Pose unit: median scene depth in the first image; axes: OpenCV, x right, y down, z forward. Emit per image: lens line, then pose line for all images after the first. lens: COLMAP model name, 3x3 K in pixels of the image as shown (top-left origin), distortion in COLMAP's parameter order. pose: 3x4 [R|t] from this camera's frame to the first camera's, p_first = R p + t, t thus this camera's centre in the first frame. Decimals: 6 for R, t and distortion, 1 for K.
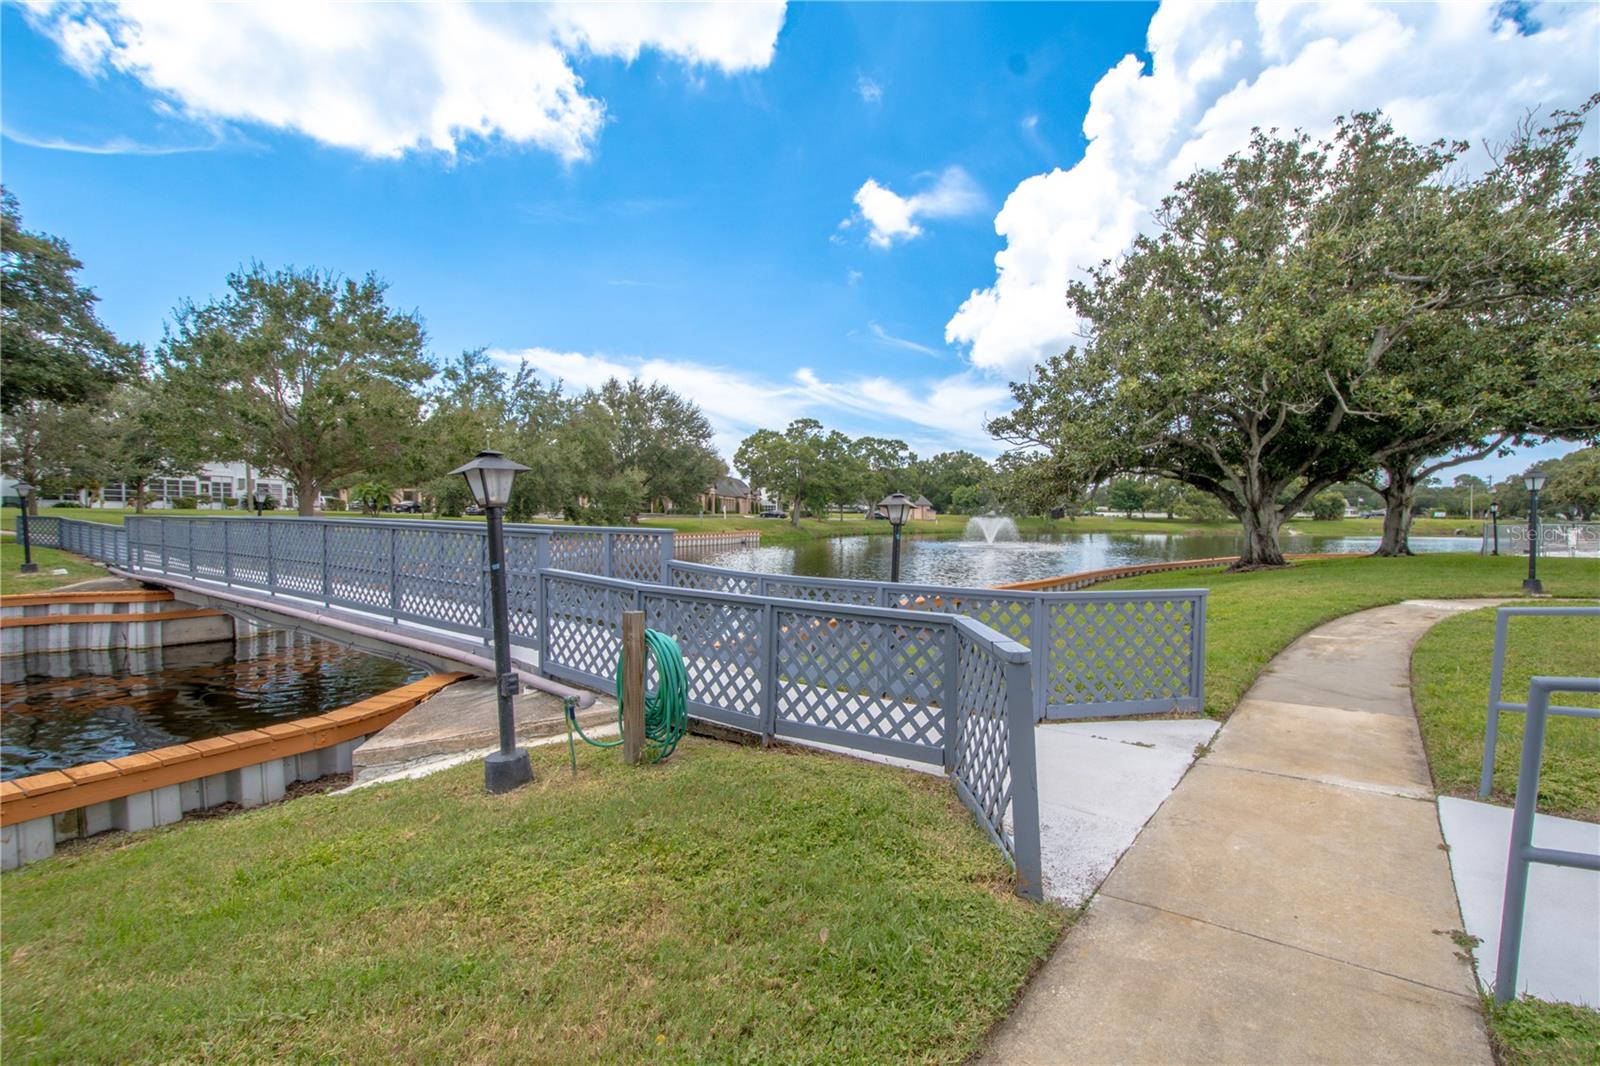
lens RADIAL K [[707.7, 0, 843.5], [0, 707.7, 546.0], [0, 0, 1]] dist [0.000876, -0.000801]
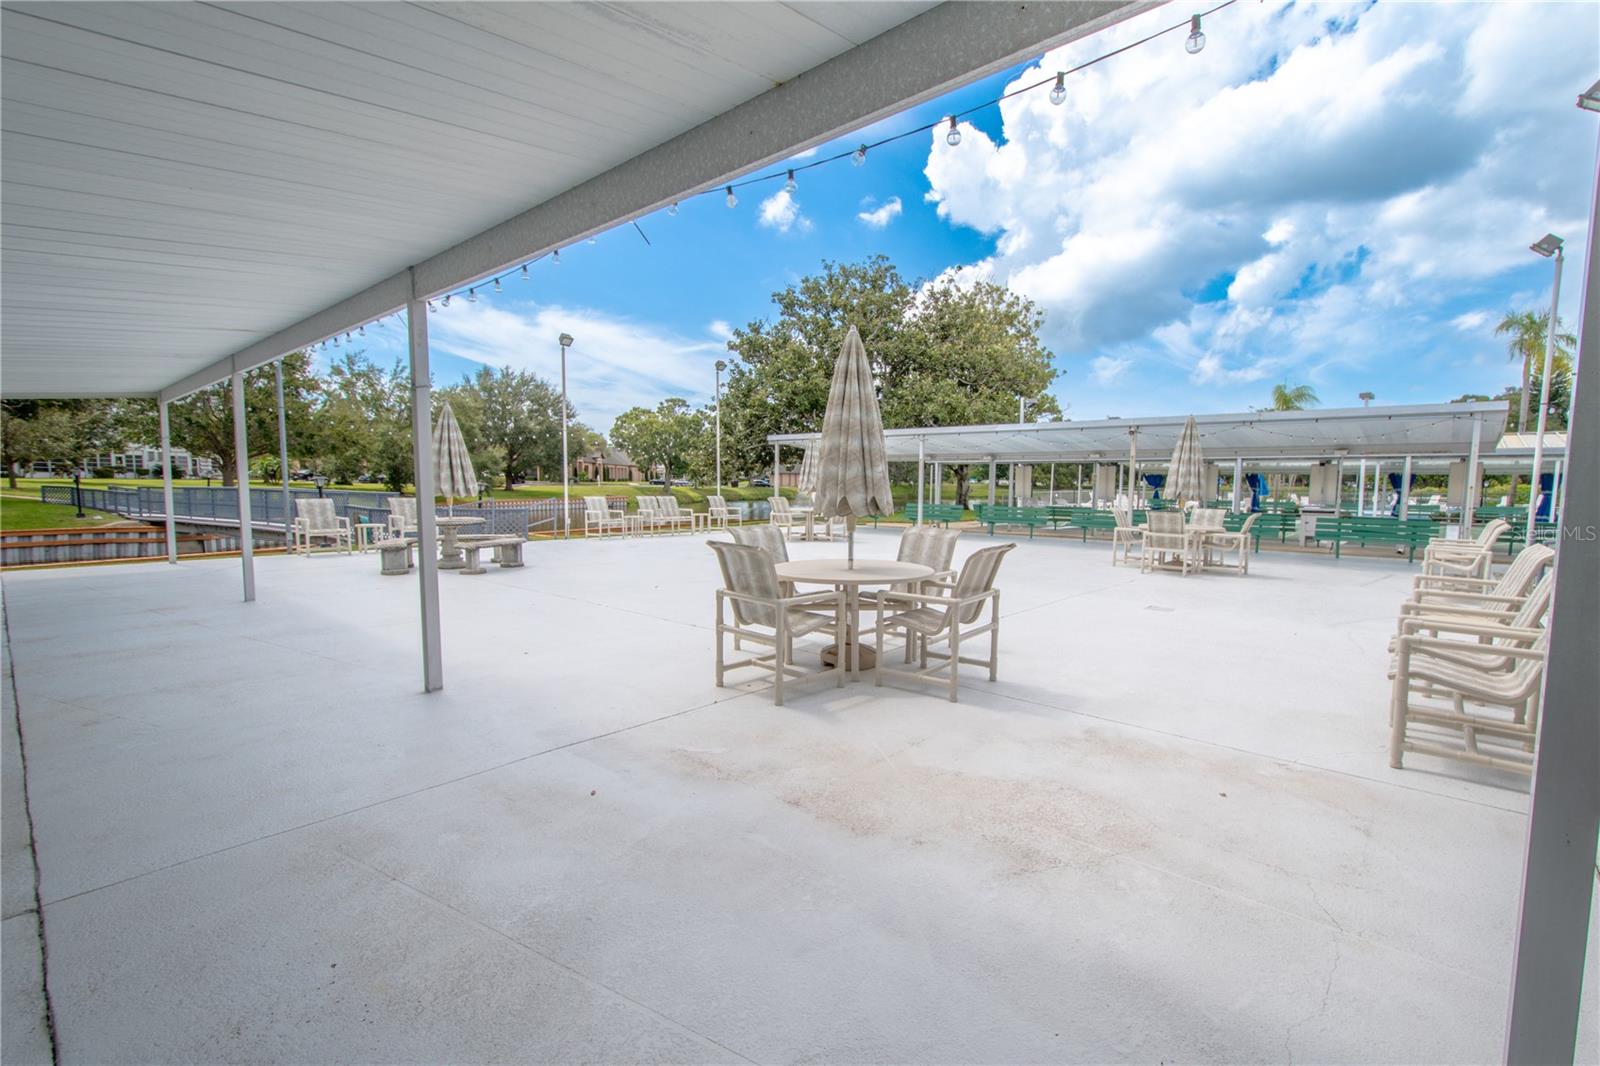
lens RADIAL K [[707.7, 0, 843.5], [0, 707.7, 546.0], [0, 0, 1]] dist [0.000876, -0.000801]
pose [[0.995332, -0.006639, 0.096280, 0.190395], [0.002154, 0.998911, 0.046615, 0.009030], [-0.096485, -0.046190, 0.994262, -0.305167]]
